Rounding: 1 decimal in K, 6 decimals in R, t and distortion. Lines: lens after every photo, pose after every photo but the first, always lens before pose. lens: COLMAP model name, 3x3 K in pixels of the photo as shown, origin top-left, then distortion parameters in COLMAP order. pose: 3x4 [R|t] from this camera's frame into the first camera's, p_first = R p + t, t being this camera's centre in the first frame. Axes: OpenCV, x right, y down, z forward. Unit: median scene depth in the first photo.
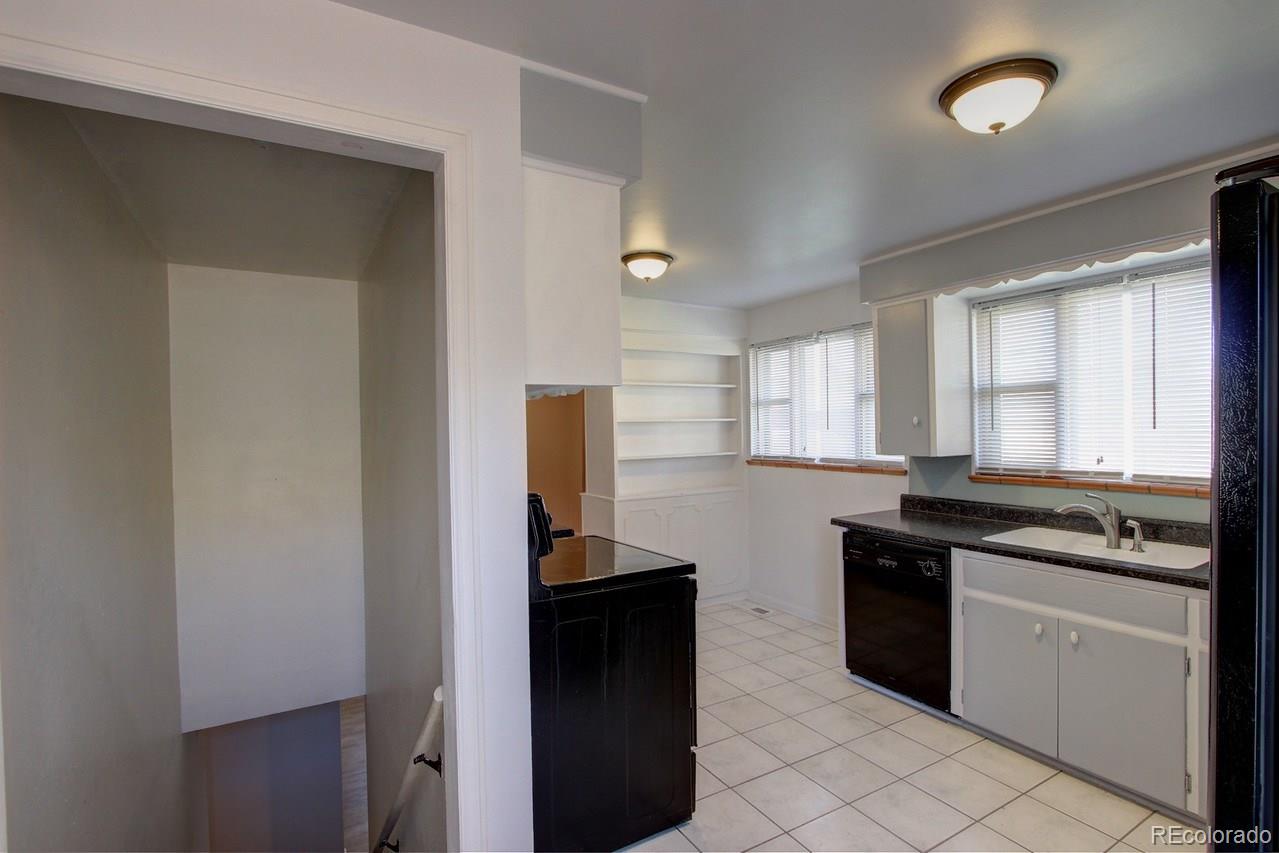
lens RADIAL K [[606.9, 0, 641.7], [0, 606.9, 432.0], [0, 0, 1]] dist [-0.015021, 0.000815]
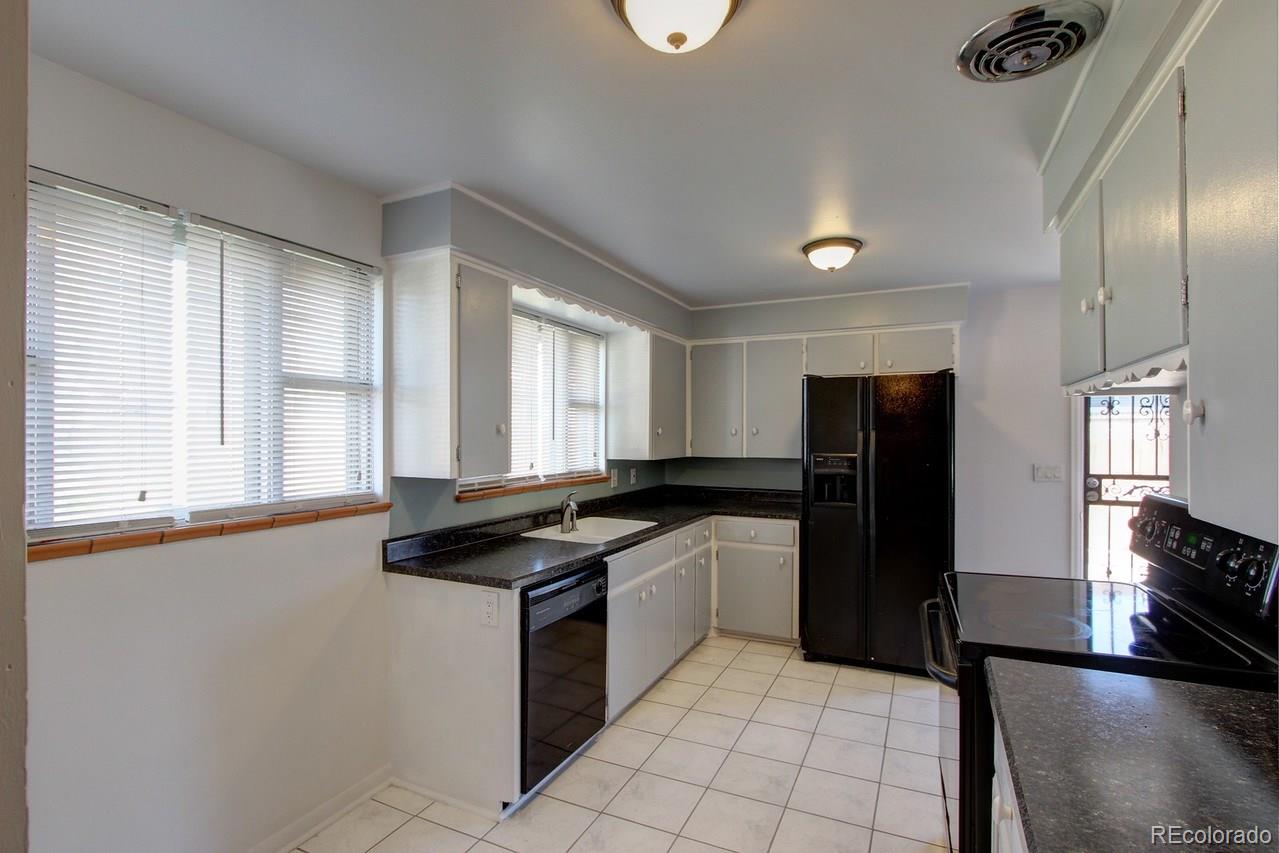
lens RADIAL K [[606.9, 0, 641.7], [0, 606.9, 432.0], [0, 0, 1]] dist [-0.015021, 0.000815]
pose [[-0.553444, 0.019195, 0.832665, -0.301417], [0.019123, 0.999764, -0.010337, -0.002995], [-0.832667, 0.010202, -0.553680, 1.264972]]
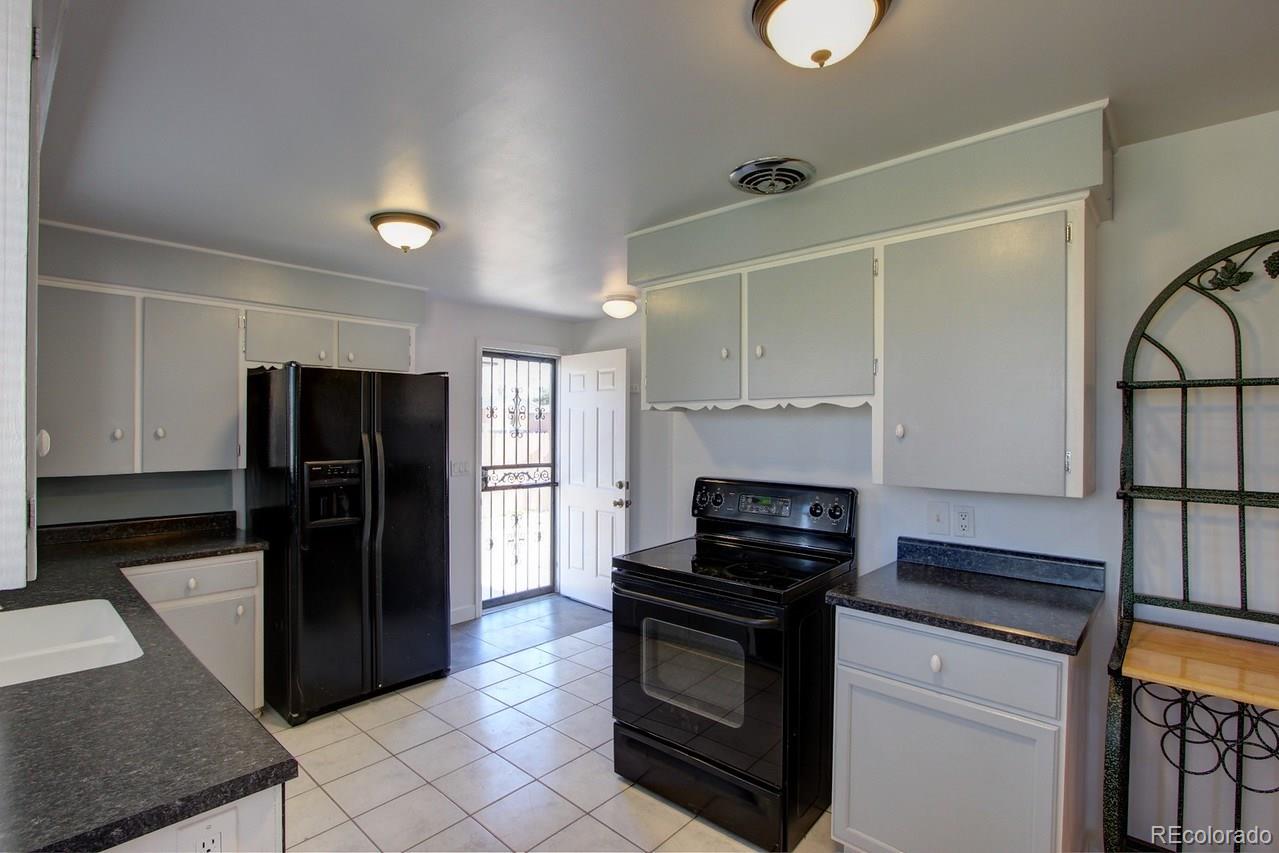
lens RADIAL K [[606.9, 0, 641.7], [0, 606.9, 432.0], [0, 0, 1]] dist [-0.015021, 0.000815]
pose [[-0.955315, 0.017230, -0.295087, 0.233981], [0.010808, 0.999668, 0.023383, -0.027299], [0.295392, 0.019149, -0.955184, 1.369884]]
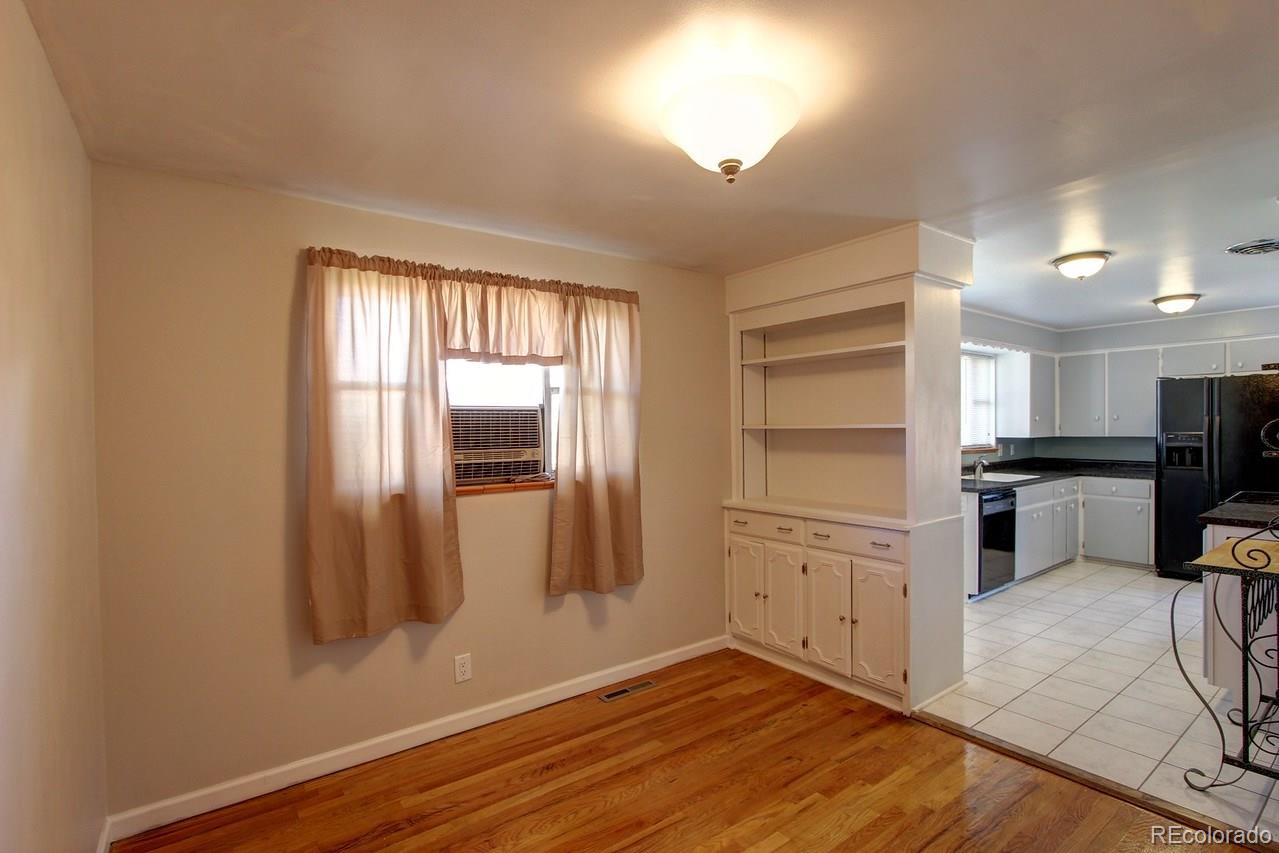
lens RADIAL K [[606.9, 0, 641.7], [0, 606.9, 432.0], [0, 0, 1]] dist [-0.015021, 0.000815]
pose [[-0.106172, 0.009710, 0.994300, -0.968939], [0.021716, 0.999736, -0.007445, 0.011731], [-0.994111, 0.020801, -0.106355, 1.923129]]
